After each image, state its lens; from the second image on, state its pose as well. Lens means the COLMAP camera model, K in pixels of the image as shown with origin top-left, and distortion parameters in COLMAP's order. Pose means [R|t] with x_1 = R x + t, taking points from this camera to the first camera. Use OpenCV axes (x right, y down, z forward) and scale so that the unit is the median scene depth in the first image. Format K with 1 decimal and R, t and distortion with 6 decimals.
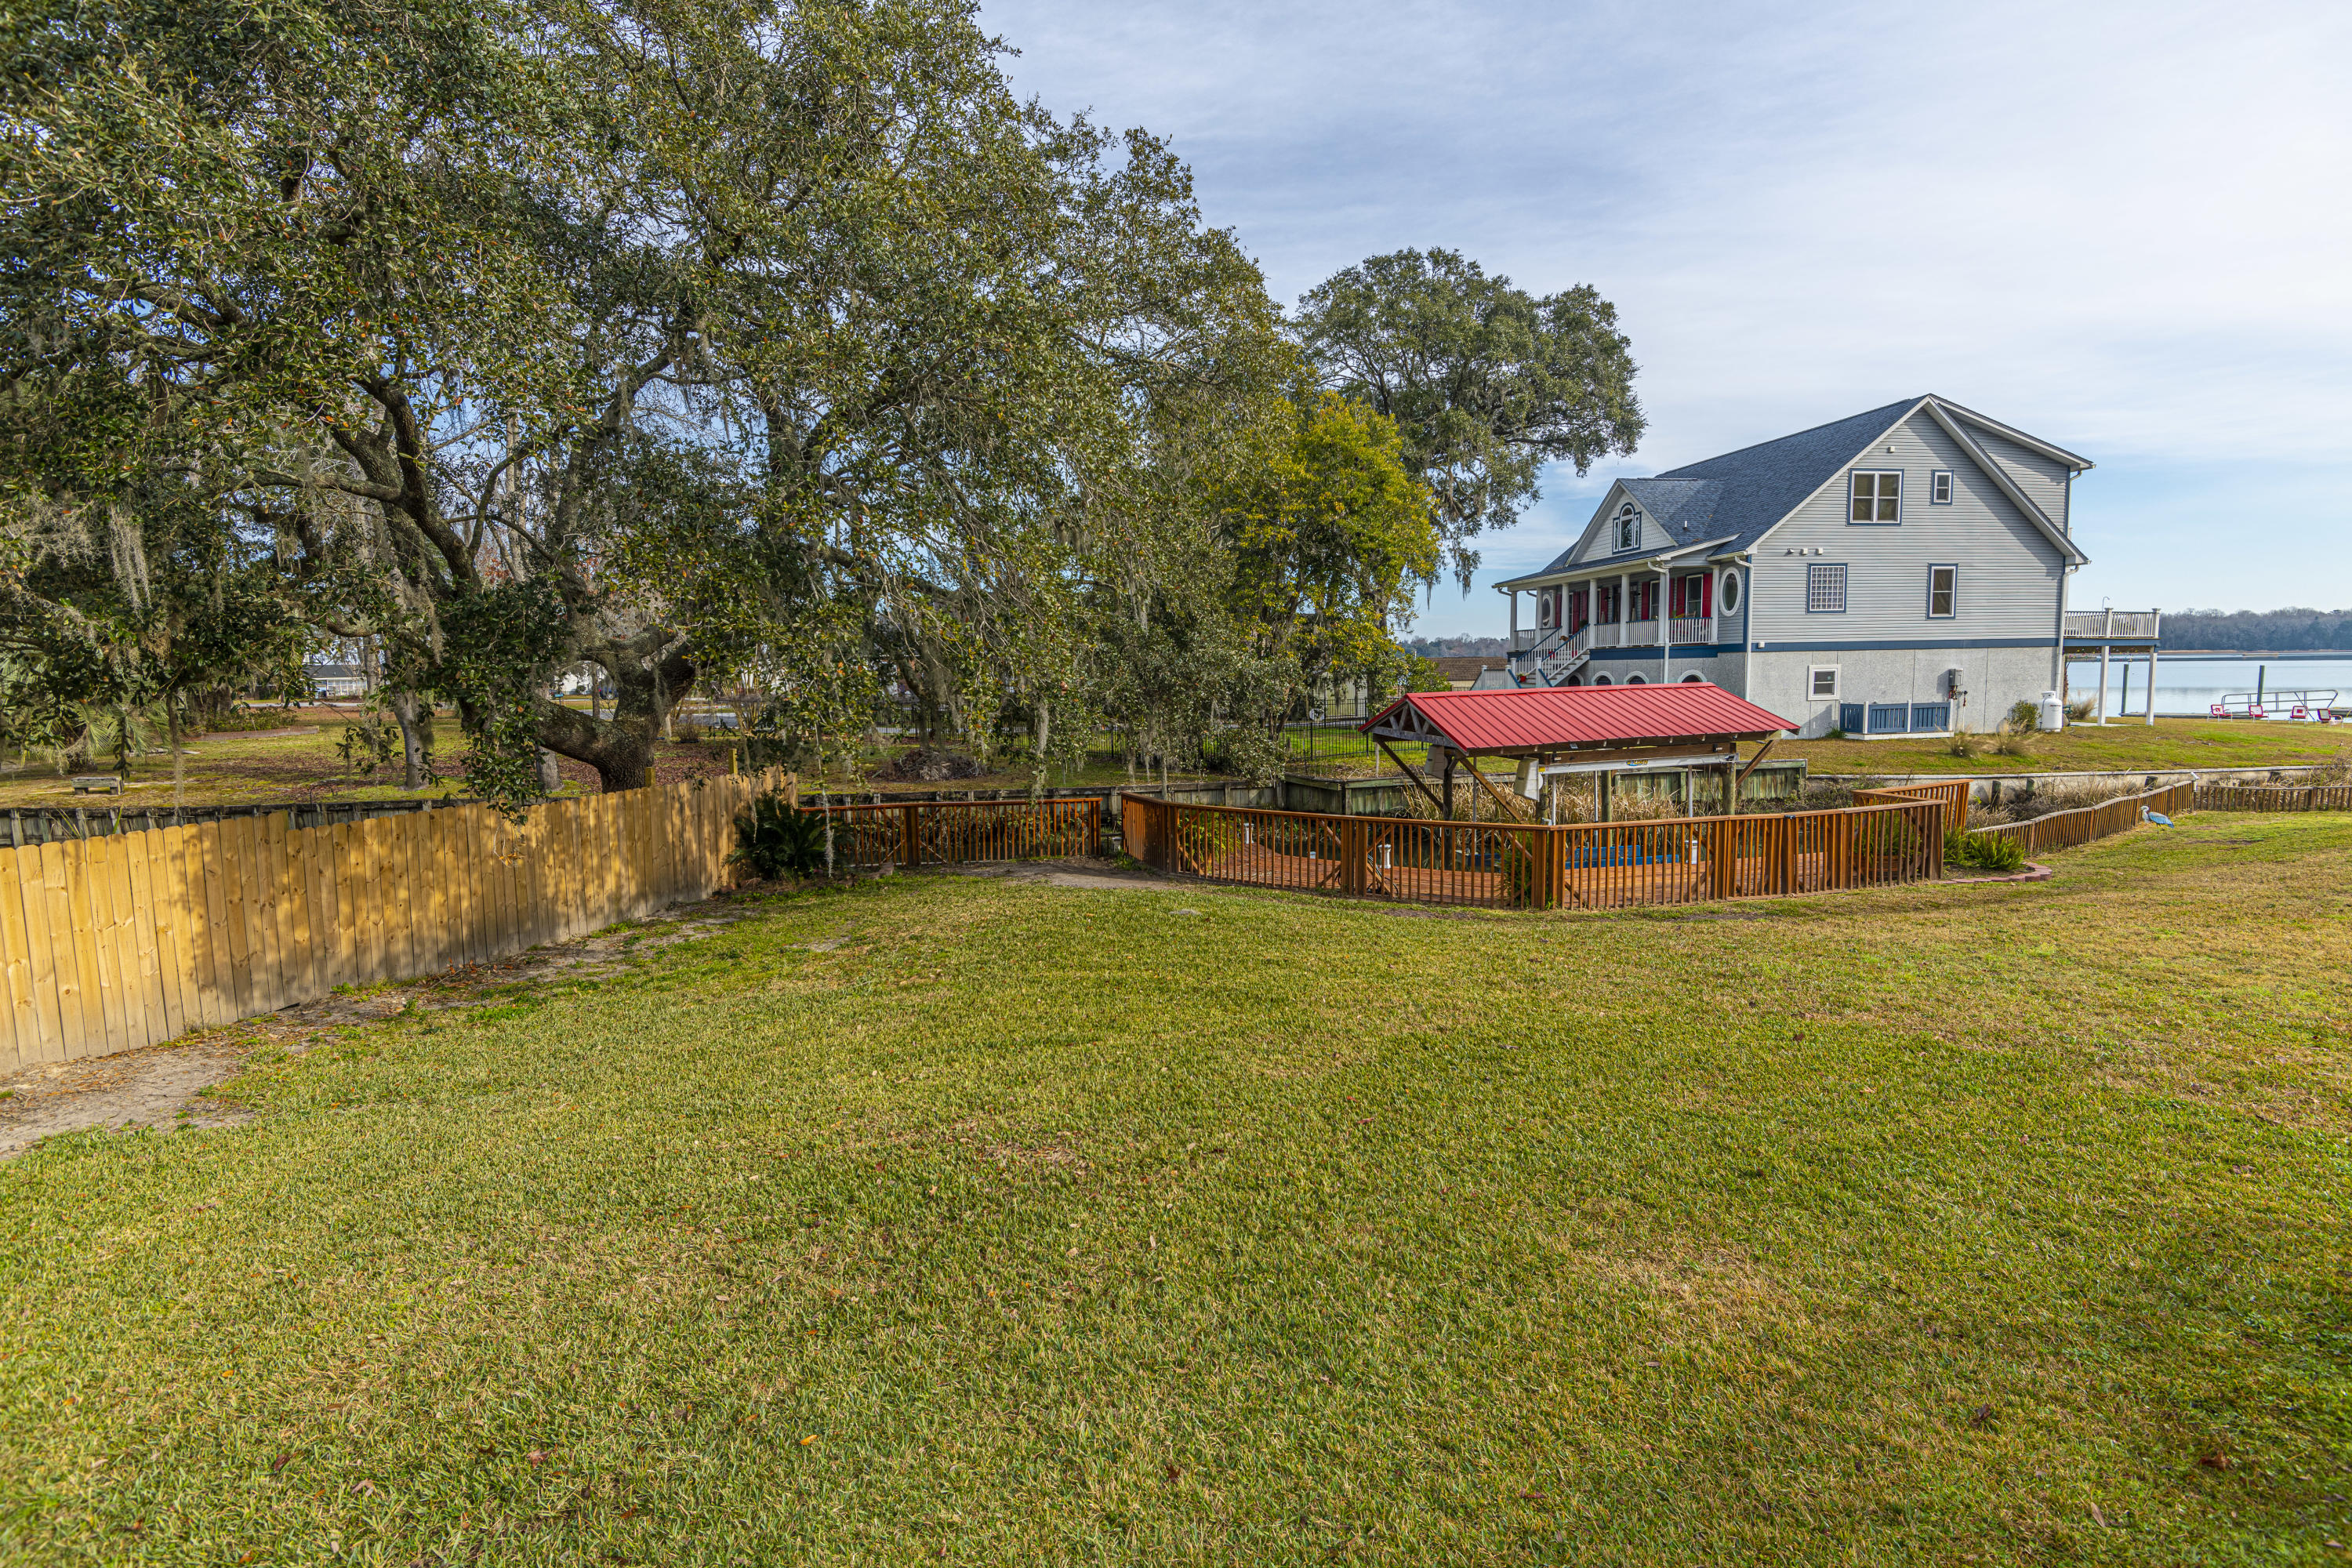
lens RADIAL K [[1054.5, 0, 1185.3], [0, 1054.5, 772.5], [0, 0, 1]] dist [0.052754, -0.047652]
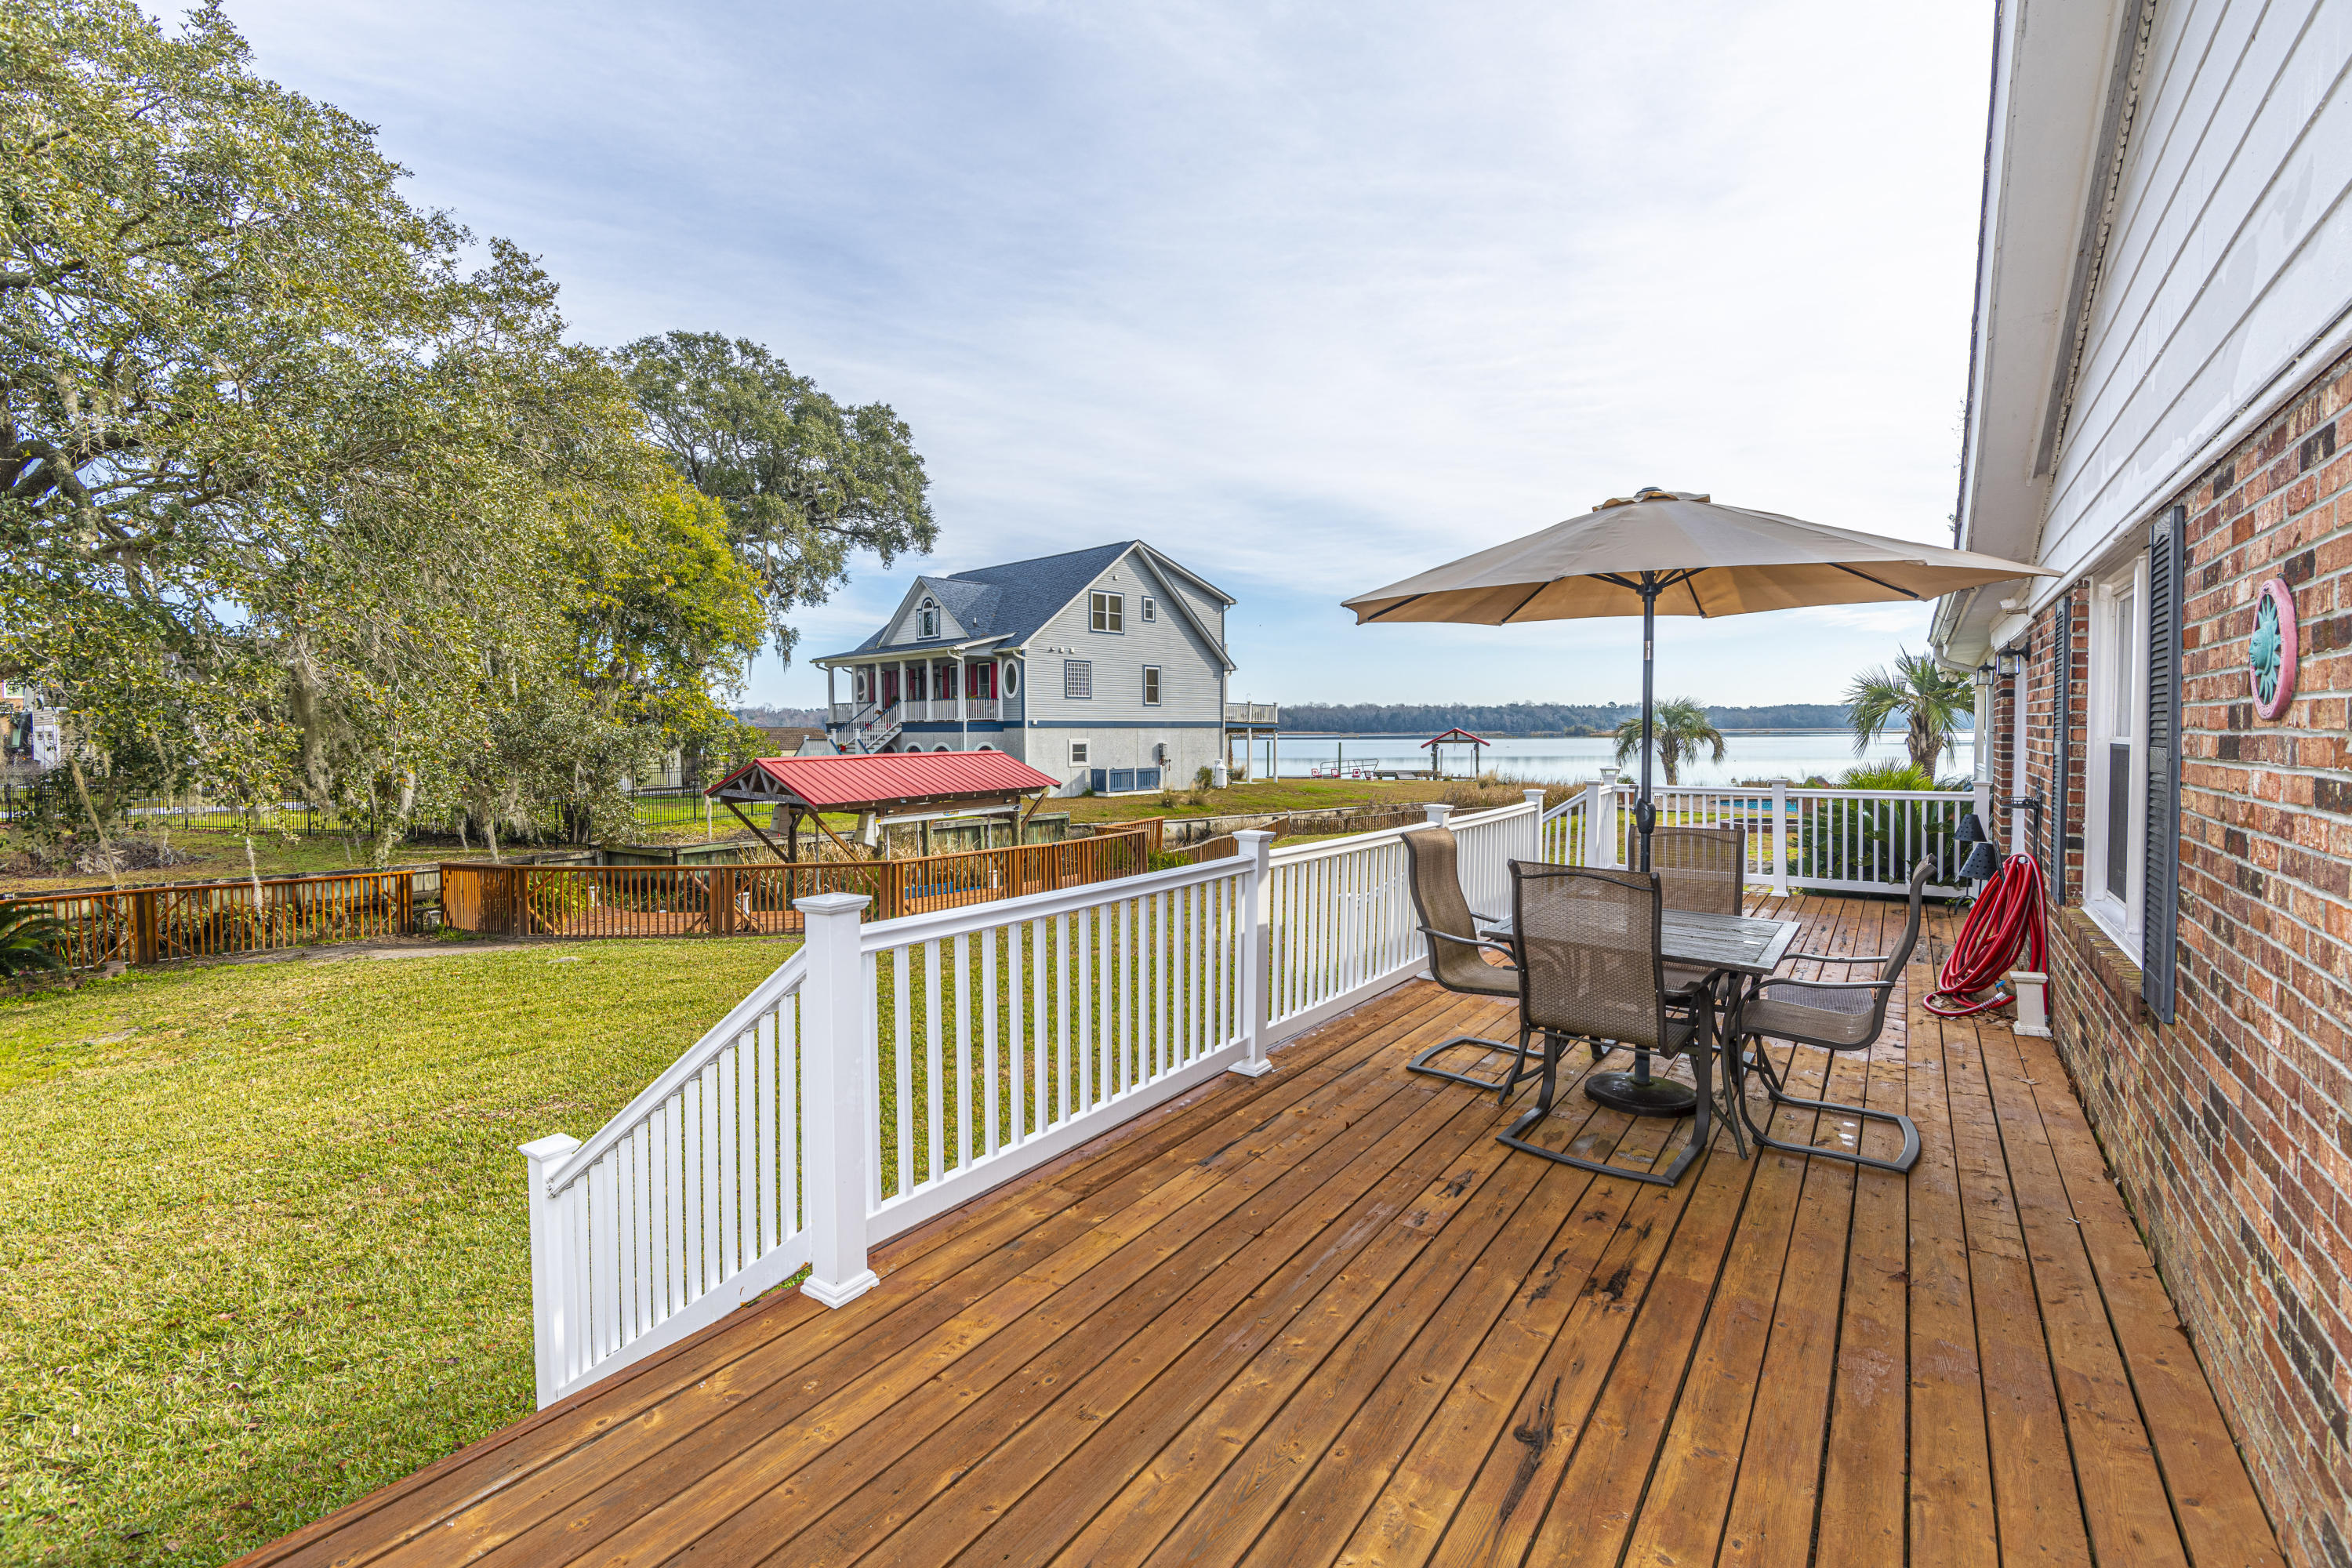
lens RADIAL K [[1070.9, 0, 1191.5], [0, 1070.9, 764.9], [0, 0, 1]] dist [0.005659, -0.014282]
pose [[0.804300, -0.003056, 0.594216, -0.050022], [0.047515, 0.997116, -0.059185, 0.011343], [-0.592321, 0.075837, 0.802125, -0.095870]]
